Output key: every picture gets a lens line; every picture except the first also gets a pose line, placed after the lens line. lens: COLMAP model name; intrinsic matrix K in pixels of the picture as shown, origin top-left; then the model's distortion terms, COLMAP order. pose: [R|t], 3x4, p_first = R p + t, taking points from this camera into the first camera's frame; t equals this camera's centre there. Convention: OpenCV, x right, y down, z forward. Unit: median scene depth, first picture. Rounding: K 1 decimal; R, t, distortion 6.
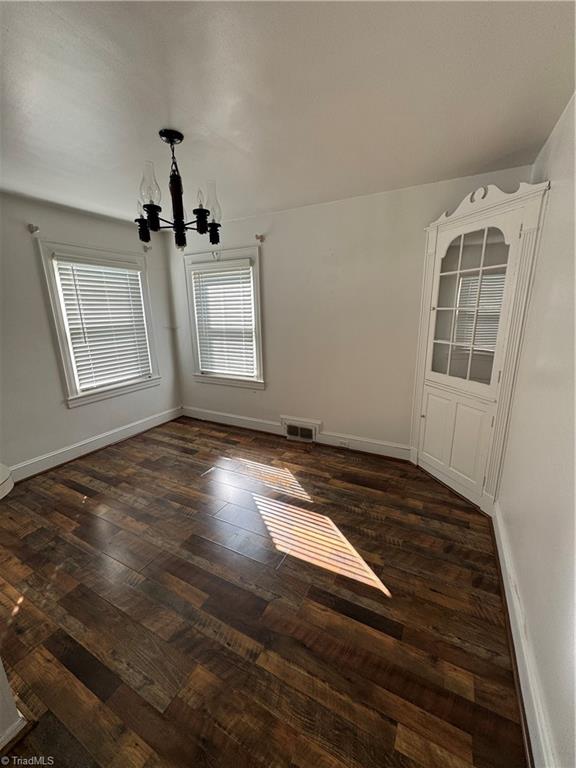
lens RADIAL K [[306.1, 0, 290.5], [0, 306.1, 385.8], [0, 0, 1]] dist [-0.001687, 0.000117]
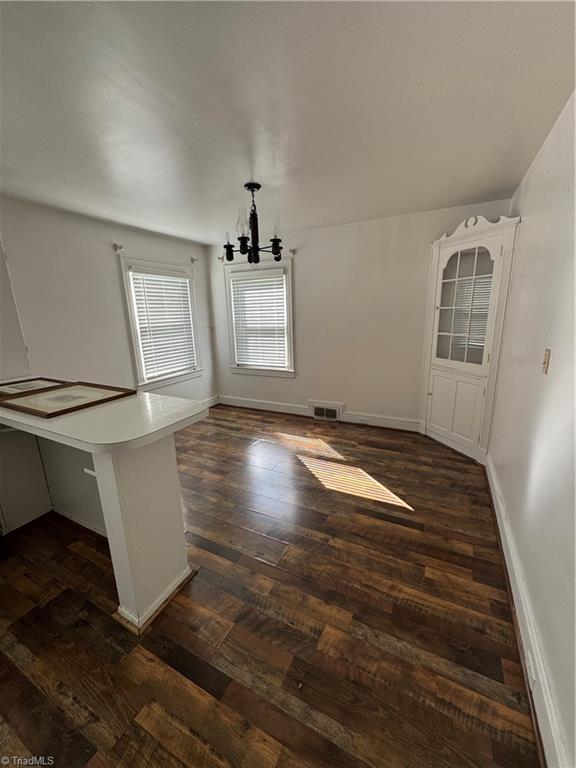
lens RADIAL K [[306.1, 0, 290.9], [0, 306.1, 385.6], [0, 0, 1]] dist [-0.001687, 0.000117]
pose [[0.999887, -0.012251, 0.008728, -0.163839], [0.012316, 0.999897, -0.007413, 0.076131], [-0.008637, 0.007520, 0.999934, -0.276332]]
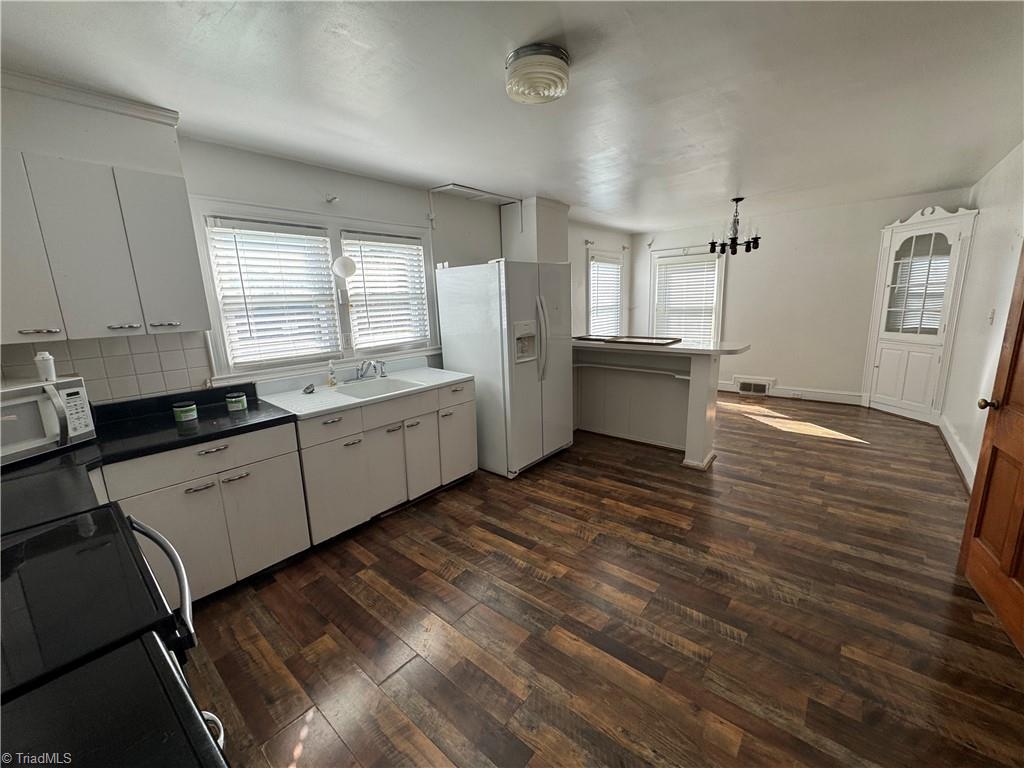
lens RADIAL K [[408.2, 0, 514.2], [0, 408.2, 383.7], [0, 0, 1]] dist [-0.001687, 0.000117]
pose [[0.975272, 0.025074, -0.219583, -0.802854], [-0.034049, 0.998728, -0.037181, 0.330359], [0.218372, 0.043738, 0.974885, -1.204751]]
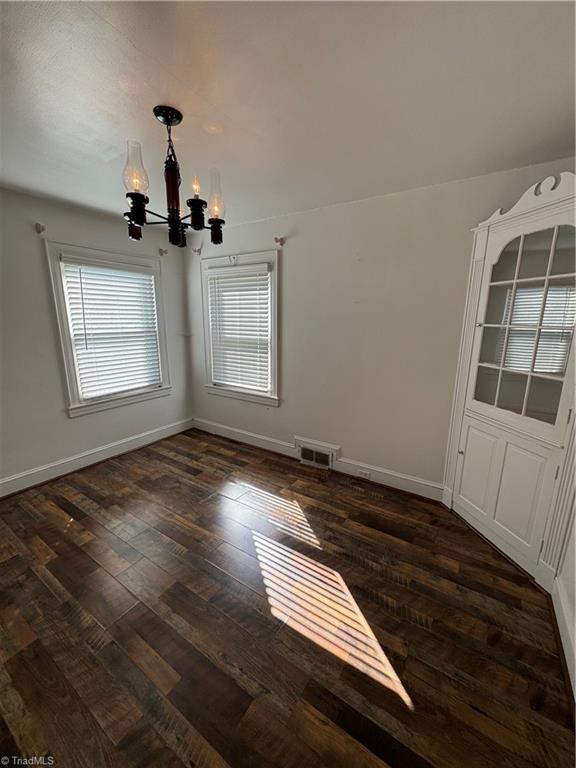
lens RADIAL K [[306.1, 0, 290.6], [0, 306.1, 385.7], [0, 0, 1]] dist [-0.001687, 0.000117]
pose [[0.995596, 0.045229, -0.082110, 0.034043], [-0.047129, 0.998661, -0.021349, -0.048126], [0.081035, 0.025125, 0.996395, 0.142504]]
